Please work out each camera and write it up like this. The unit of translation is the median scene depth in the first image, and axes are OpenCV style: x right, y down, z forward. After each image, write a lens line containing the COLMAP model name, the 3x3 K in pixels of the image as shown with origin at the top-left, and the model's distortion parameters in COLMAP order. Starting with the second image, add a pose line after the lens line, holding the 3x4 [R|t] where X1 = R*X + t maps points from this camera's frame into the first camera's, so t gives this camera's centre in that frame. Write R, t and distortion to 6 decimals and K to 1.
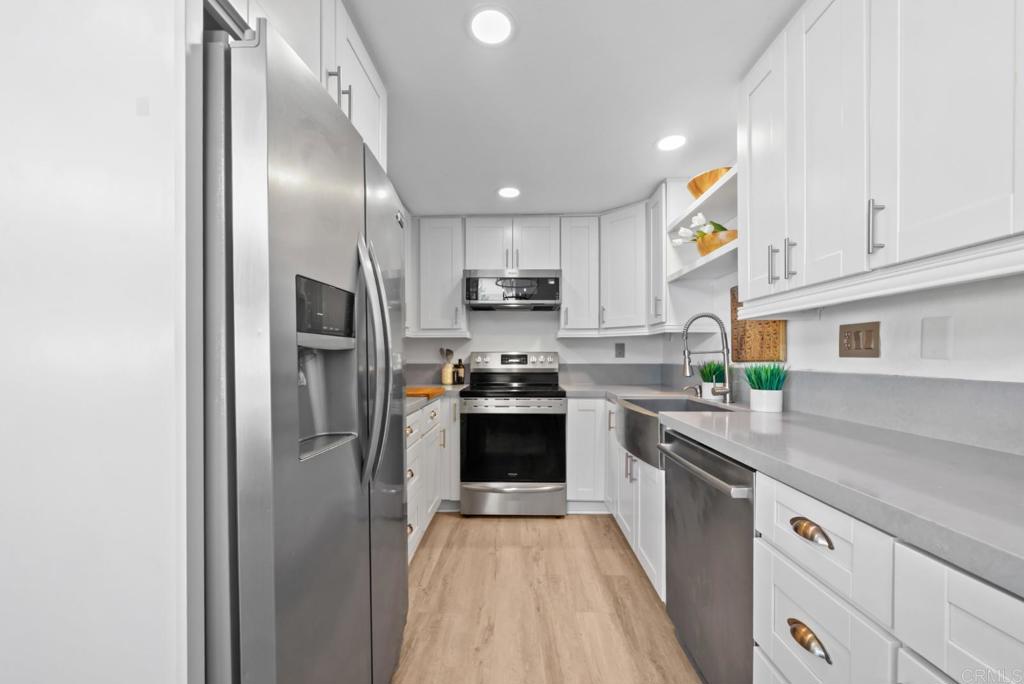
lens RADIAL K [[383.9, 0, 510.2], [0, 383.9, 358.9], [0, 0, 1]] dist [-0.007806, -0.000009]
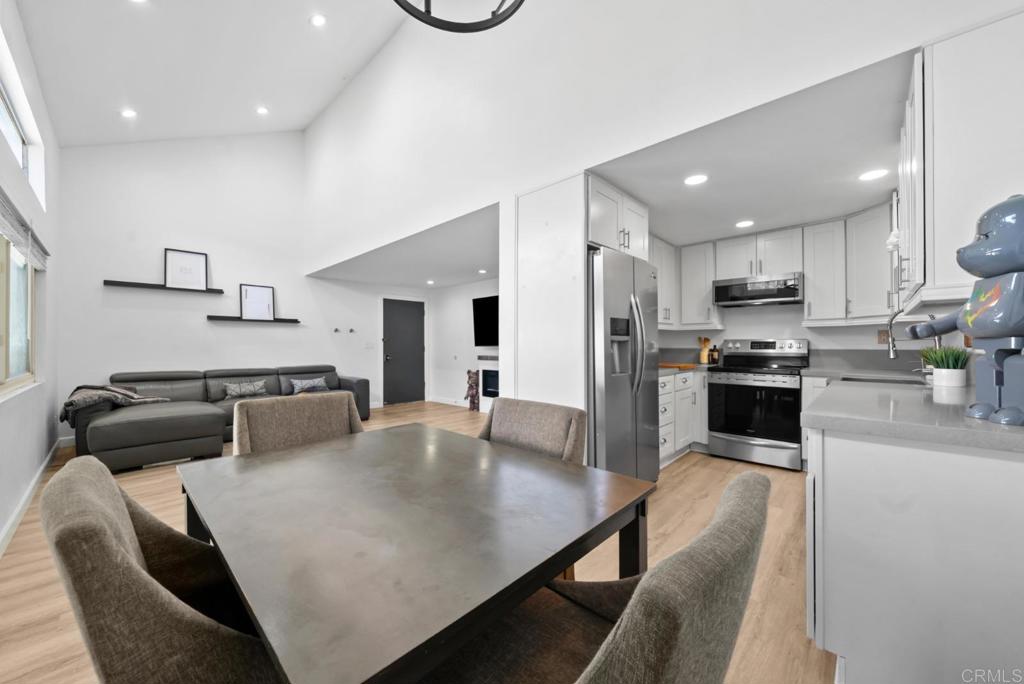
lens RADIAL K [[381.0, 0, 508.9], [0, 381.0, 343.1], [0, 0, 1]] dist [0.000713, 0.000042]
pose [[0.742047, -0.003027, -0.670341, 0.352909], [-0.002216, 0.999973, -0.006968, 0.006426], [0.670344, 0.006655, 0.742020, -0.721440]]
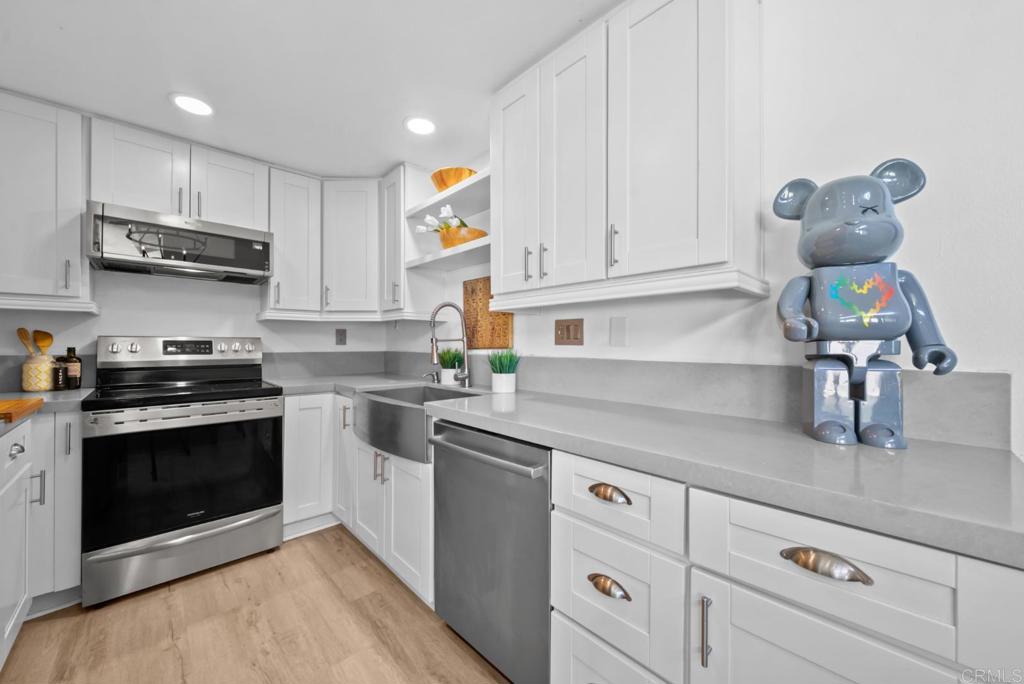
lens RADIAL K [[378.7, 0, 508.1], [0, 378.7, 343.5], [0, 0, 1]] dist [-0.001698, -0.000252]
pose [[0.707918, 0.003633, 0.706286, -0.099955], [0.001362, 0.999978, -0.006509, -0.001103], [-0.706294, 0.005570, 0.707897, 0.151105]]
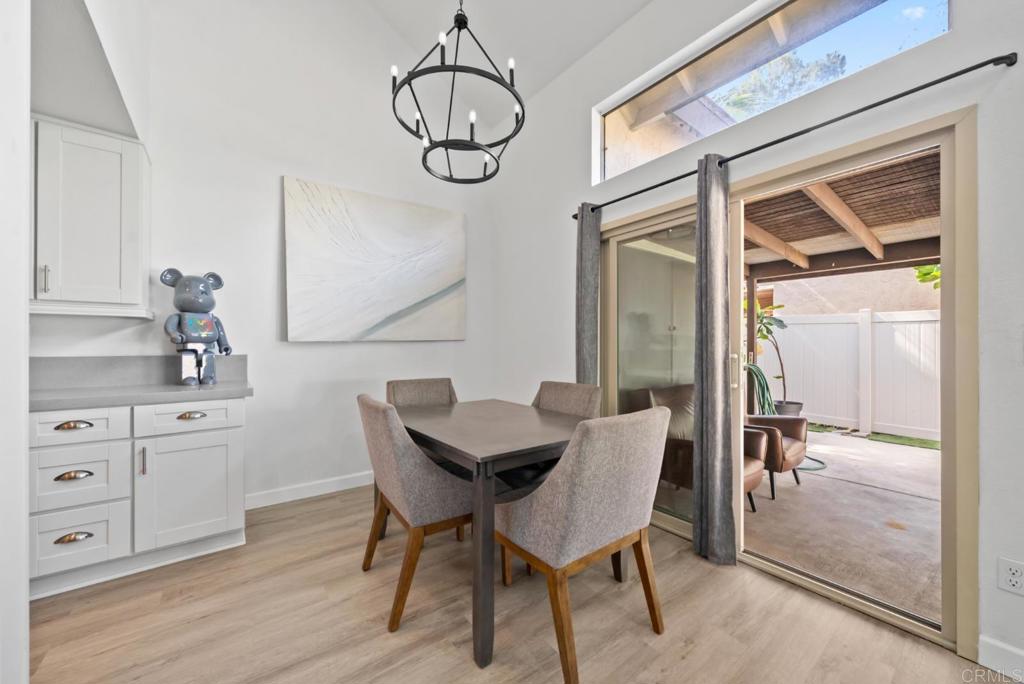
lens RADIAL K [[376.0, 0, 507.8], [0, 376.0, 343.4], [0, 0, 1]] dist [-0.000252, -0.000009]
pose [[-0.625608, 0.004218, 0.780126, -0.928459], [0.005005, 0.999987, -0.001394, -0.000458], [-0.780121, 0.003033, -0.625621, 0.159640]]
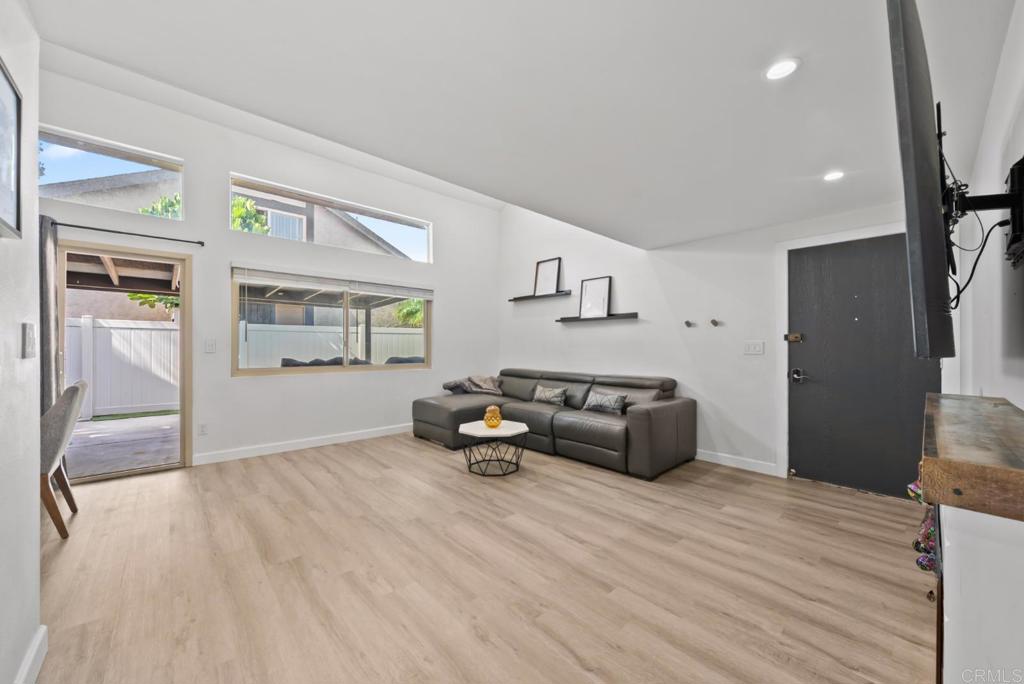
lens RADIAL K [[381.0, 0, 508.9], [0, 381.0, 343.1], [0, 0, 1]] dist [0.000713, 0.000042]
pose [[-0.720265, -0.007562, -0.693658, -0.740956], [-0.004926, 0.999971, -0.005786, -0.003475], [0.693682, -0.000750, -0.720281, 1.329679]]
